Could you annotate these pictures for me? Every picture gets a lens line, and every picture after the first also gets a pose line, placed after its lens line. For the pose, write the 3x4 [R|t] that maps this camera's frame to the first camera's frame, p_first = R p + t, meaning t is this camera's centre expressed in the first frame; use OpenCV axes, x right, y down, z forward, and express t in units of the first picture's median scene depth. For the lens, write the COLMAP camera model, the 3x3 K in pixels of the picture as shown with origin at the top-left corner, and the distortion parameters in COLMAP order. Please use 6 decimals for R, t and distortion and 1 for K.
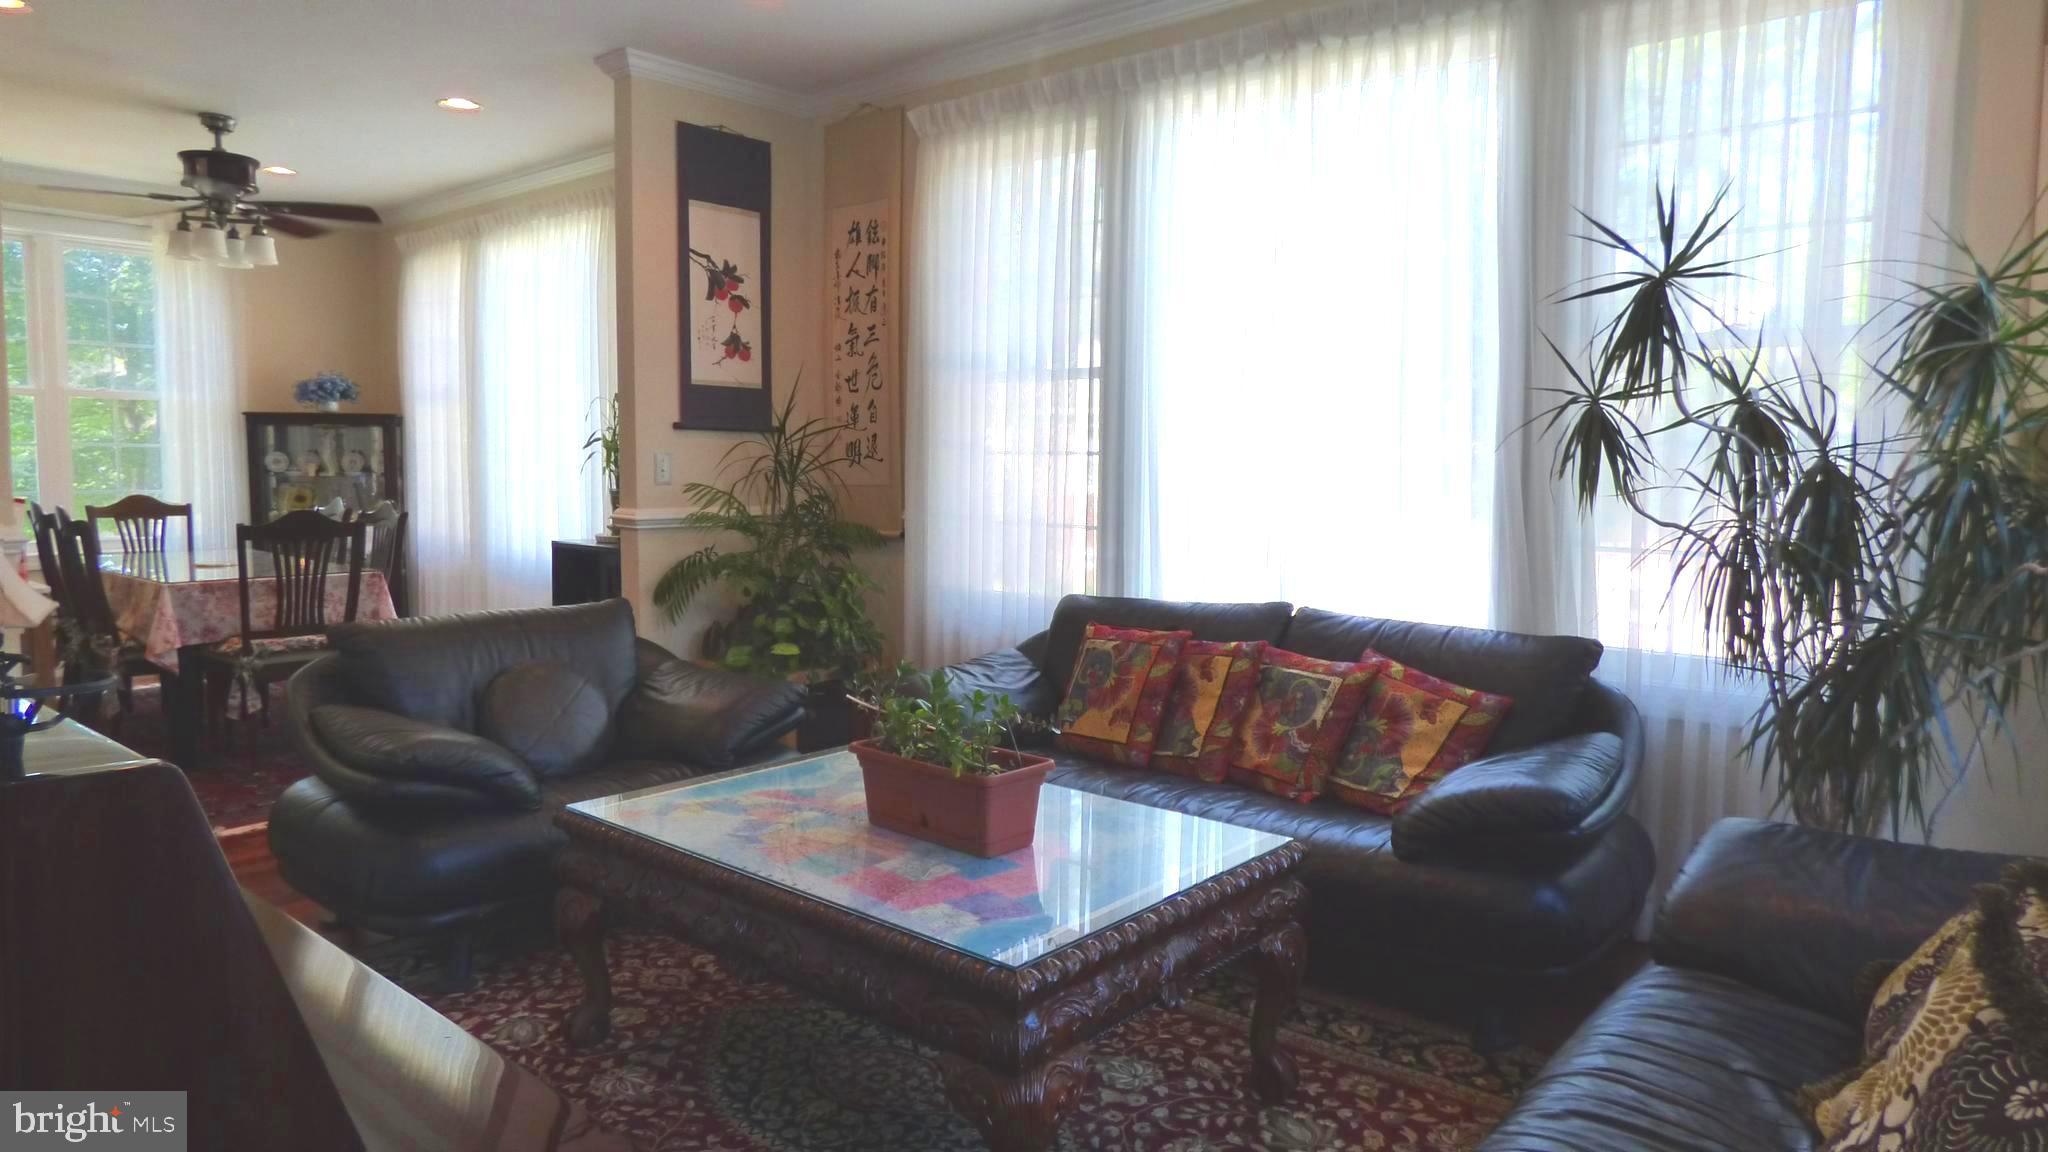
lens RADIAL K [[1266.1, 0, 1029.8], [0, 1266.1, 572.2], [0, 0, 1]] dist [0.003688, 0.000444]
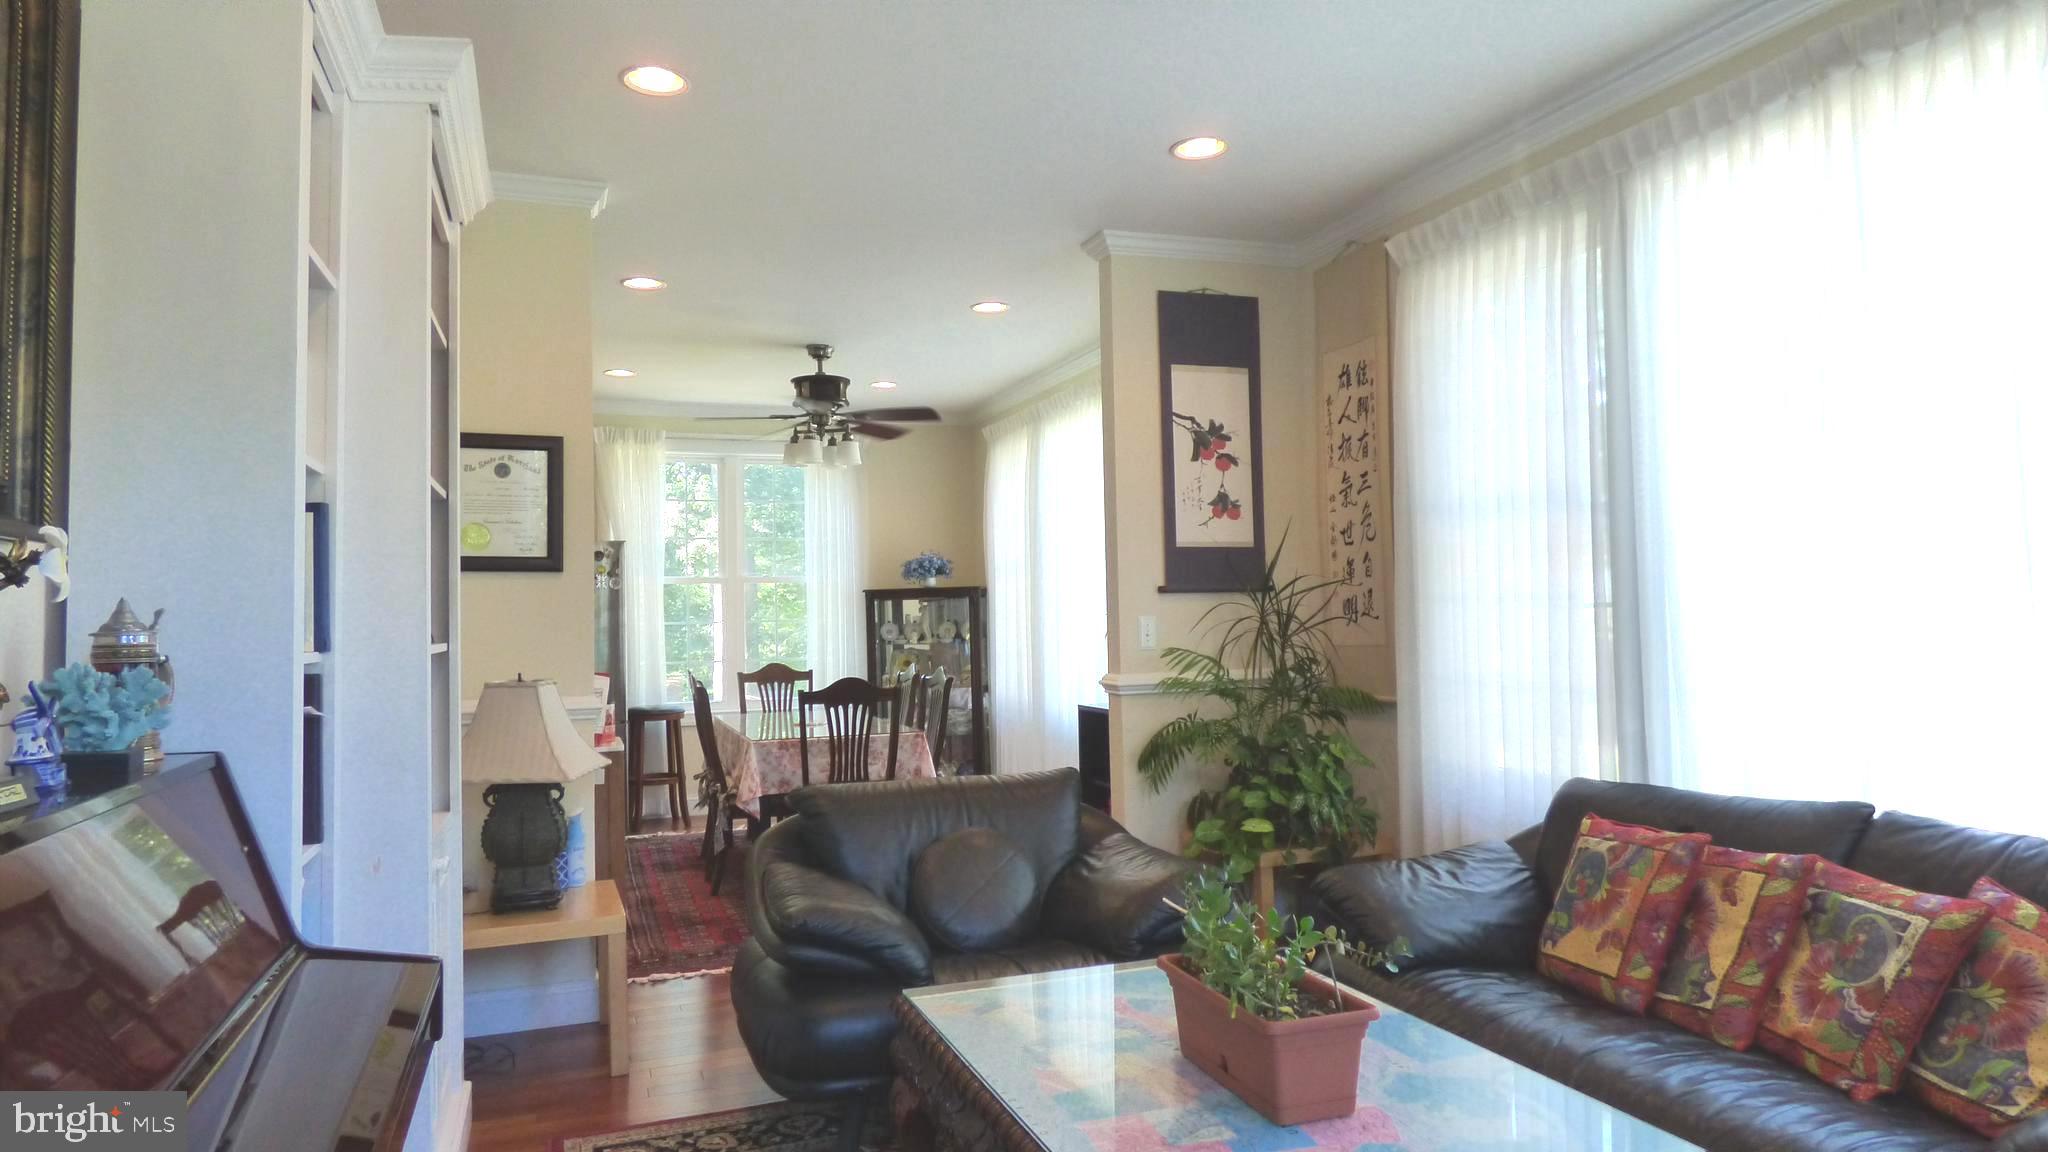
lens RADIAL K [[1266.1, 0, 1018.9], [0, 1266.1, 575.1], [0, 0, 1]] dist [0.003688, 0.000444]
pose [[0.873327, -0.044803, -0.485069, 0.109833], [-0.012753, 0.993317, -0.114708, -0.012439], [0.486967, 0.106364, 0.866920, 0.092889]]
